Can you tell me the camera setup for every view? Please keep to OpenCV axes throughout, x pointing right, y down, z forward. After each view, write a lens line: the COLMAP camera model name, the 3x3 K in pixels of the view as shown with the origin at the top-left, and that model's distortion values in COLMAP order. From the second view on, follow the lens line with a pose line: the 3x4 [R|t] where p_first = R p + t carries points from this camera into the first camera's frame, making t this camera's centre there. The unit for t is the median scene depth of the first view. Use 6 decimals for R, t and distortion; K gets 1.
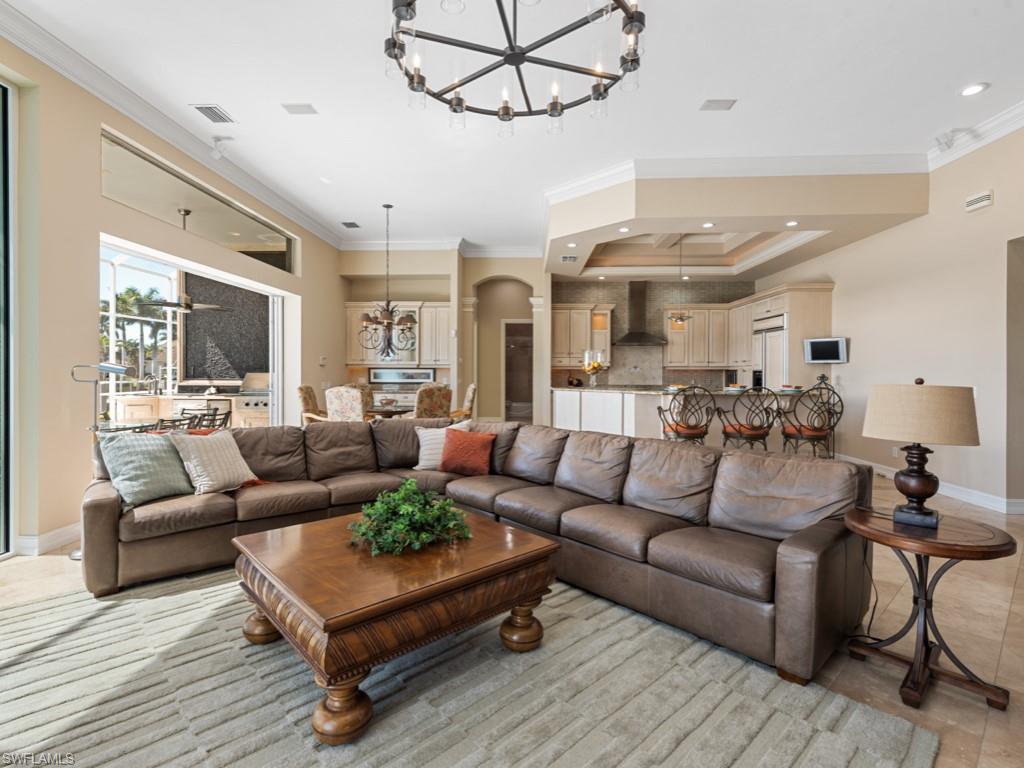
lens RADIAL K [[496.8, 0, 511.4], [0, 496.8, 372.9], [0, 0, 1]] dist [0.003893, 0.000128]
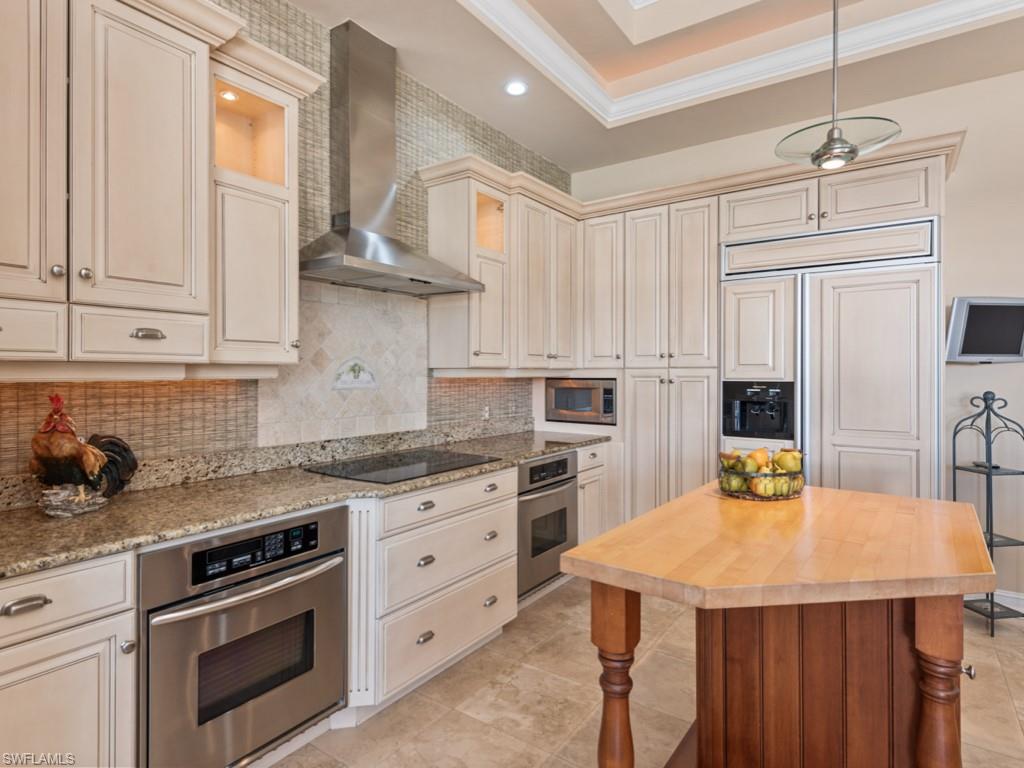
lens RADIAL K [[556.7, 0, 513.2], [0, 556.7, 374.2], [0, 0, 1]] dist [0.000593, 0.000038]
pose [[0.530092, -0.004061, 0.847930, 0.047563], [0.004196, 0.999989, 0.002166, -0.009986], [-0.847930, 0.002410, 0.530103, 0.812342]]
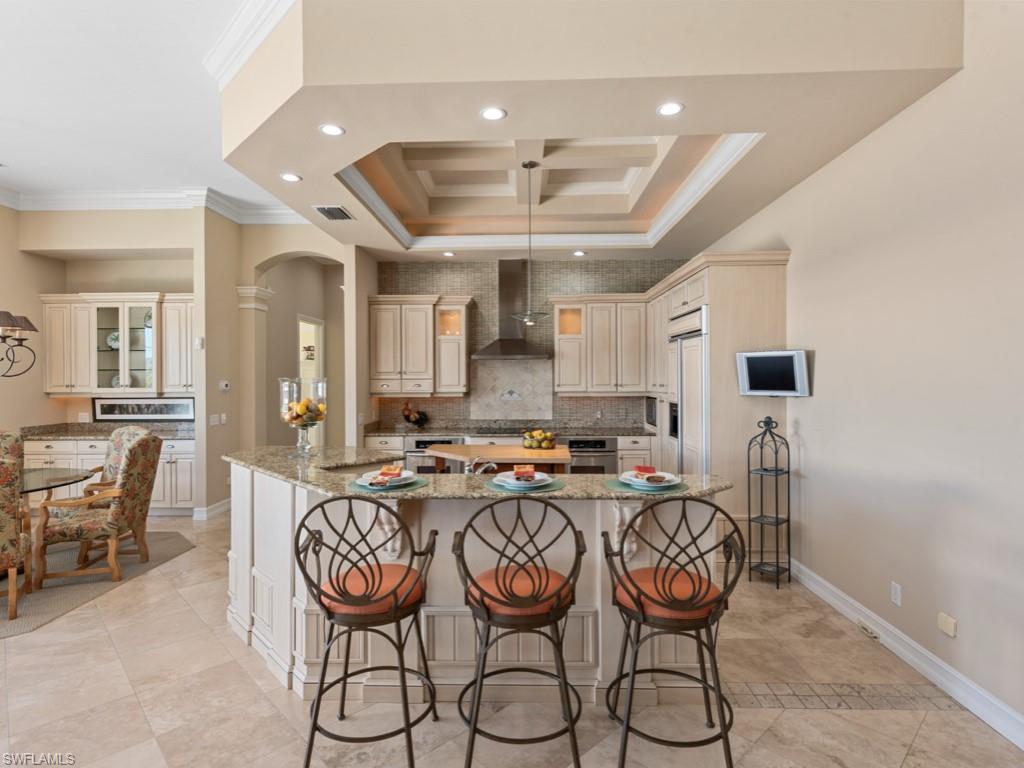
lens RADIAL K [[539.4, 0, 512.2], [0, 539.4, 377.7], [0, 0, 1]] dist [0.007116, -0.000120]
pose [[0.999834, -0.008177, 0.016259, 0.251575], [0.008211, 0.999964, -0.002060, -0.030908], [-0.016242, 0.002194, 0.999866, 0.308873]]
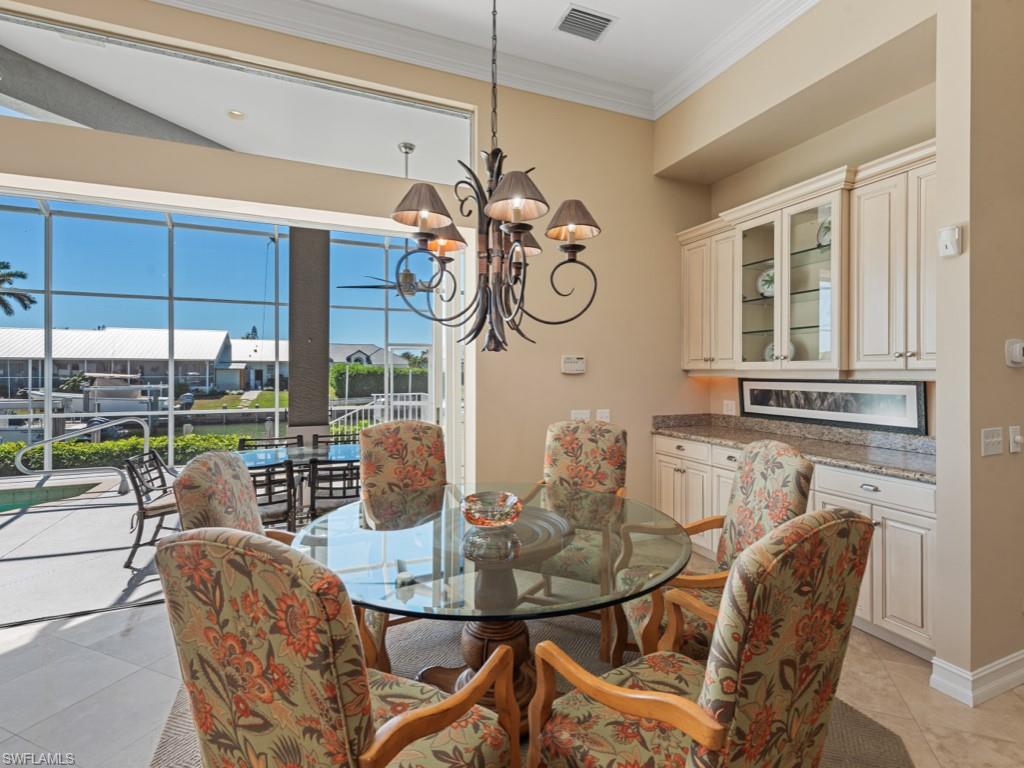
lens RADIAL K [[496.8, 0, 511.4], [0, 496.8, 372.9], [0, 0, 1]] dist [0.003893, 0.000128]
pose [[0.422885, 0.000835, -0.906183, 0.012385], [-0.001488, 0.999999, 0.000227, -0.014961], [0.906182, 0.001253, 0.422886, 0.676586]]
